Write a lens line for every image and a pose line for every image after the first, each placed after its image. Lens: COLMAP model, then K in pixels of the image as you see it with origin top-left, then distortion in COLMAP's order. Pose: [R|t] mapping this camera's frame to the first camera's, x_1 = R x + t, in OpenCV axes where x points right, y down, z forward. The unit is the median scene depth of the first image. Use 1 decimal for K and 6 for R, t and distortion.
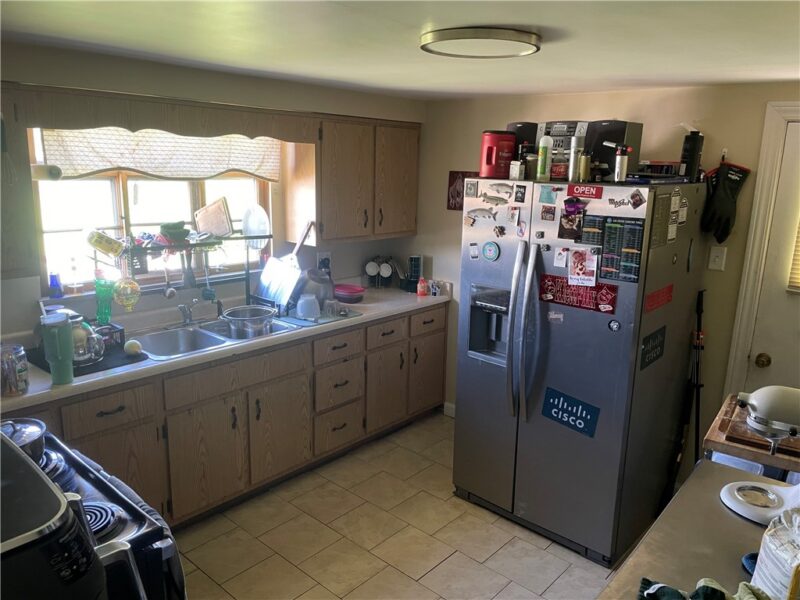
lens RADIAL K [[603.9, 0, 400.0], [0, 603.9, 300.0], [0, 0, 1]] dist [-0.002595, -0.007779]
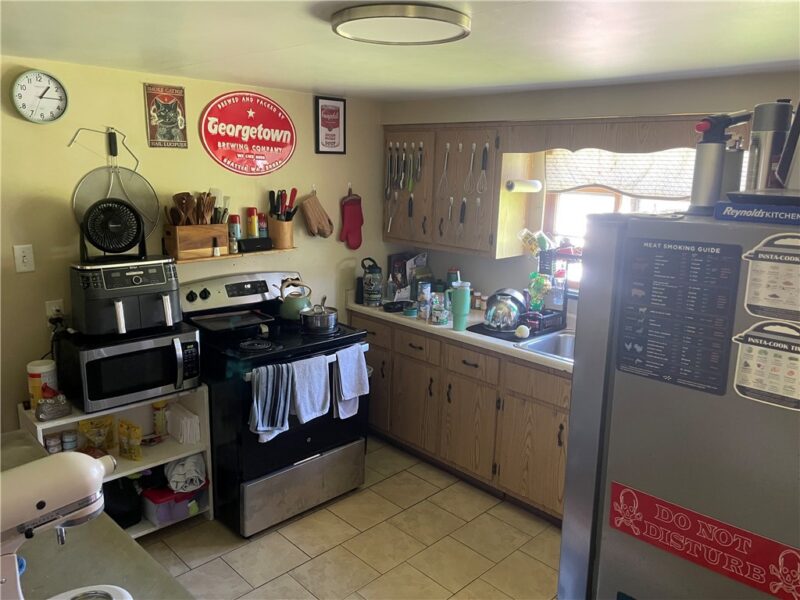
lens RADIAL K [[603.9, 0, 400.0], [0, 603.9, 300.0], [0, 0, 1]] dist [-0.002595, -0.007779]
pose [[-0.064461, 0.181897, -0.981203, 0.724126], [-0.257080, 0.947033, 0.192451, -0.146988], [0.964238, 0.264653, -0.014284, 0.761777]]
